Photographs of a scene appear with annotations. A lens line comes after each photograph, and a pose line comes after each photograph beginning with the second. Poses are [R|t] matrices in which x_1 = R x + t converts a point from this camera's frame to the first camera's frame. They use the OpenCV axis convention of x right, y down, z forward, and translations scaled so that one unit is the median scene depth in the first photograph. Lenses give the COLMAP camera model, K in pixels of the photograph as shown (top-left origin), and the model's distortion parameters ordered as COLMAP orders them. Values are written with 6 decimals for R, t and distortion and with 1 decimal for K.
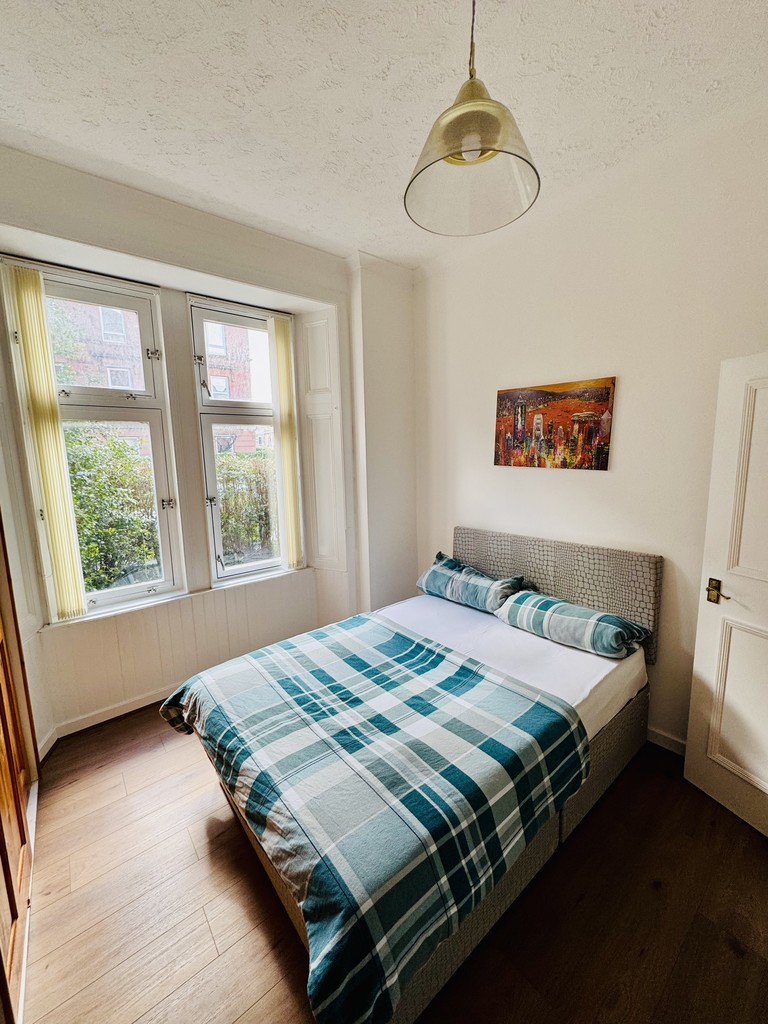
lens RADIAL K [[405.7, 0, 387.8], [0, 405.7, 511.8], [0, 0, 1]] dist [-0.002184, 0.000956]
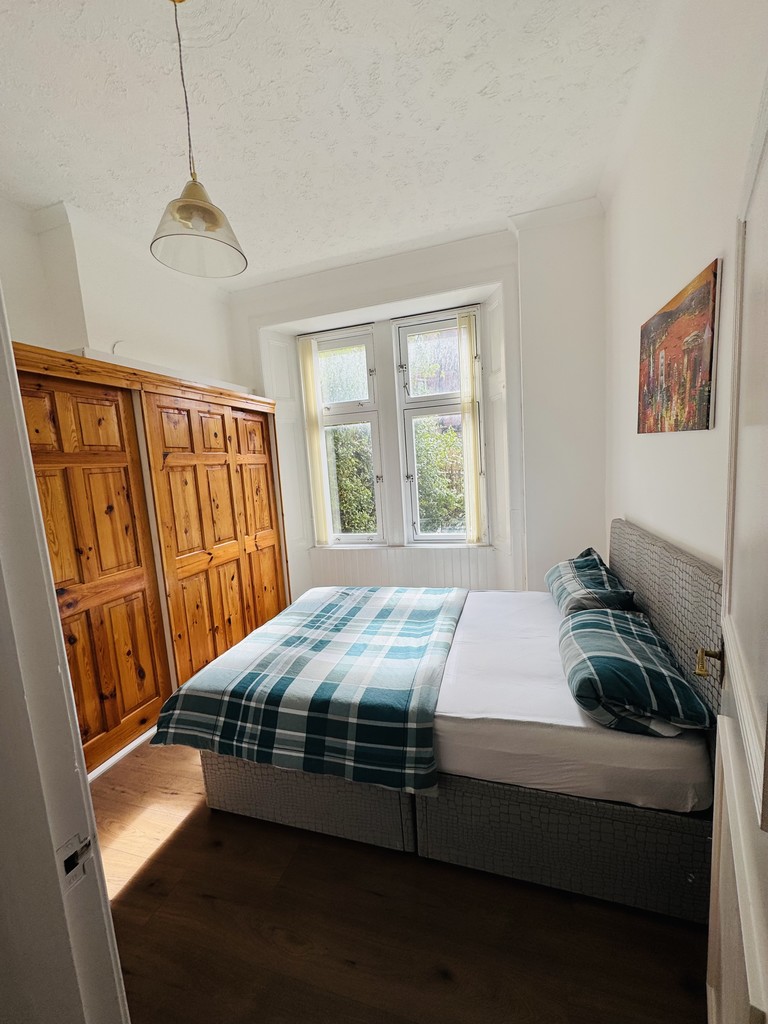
lens RADIAL K [[405.7, 0, 384.4], [0, 405.7, 511.0], [0, 0, 1]] dist [-0.002184, 0.000956]
pose [[0.554517, 0.085014, -0.827819, 0.755279], [-0.067709, 0.996079, 0.056938, 0.011080], [0.829413, 0.024477, 0.558099, 0.299373]]
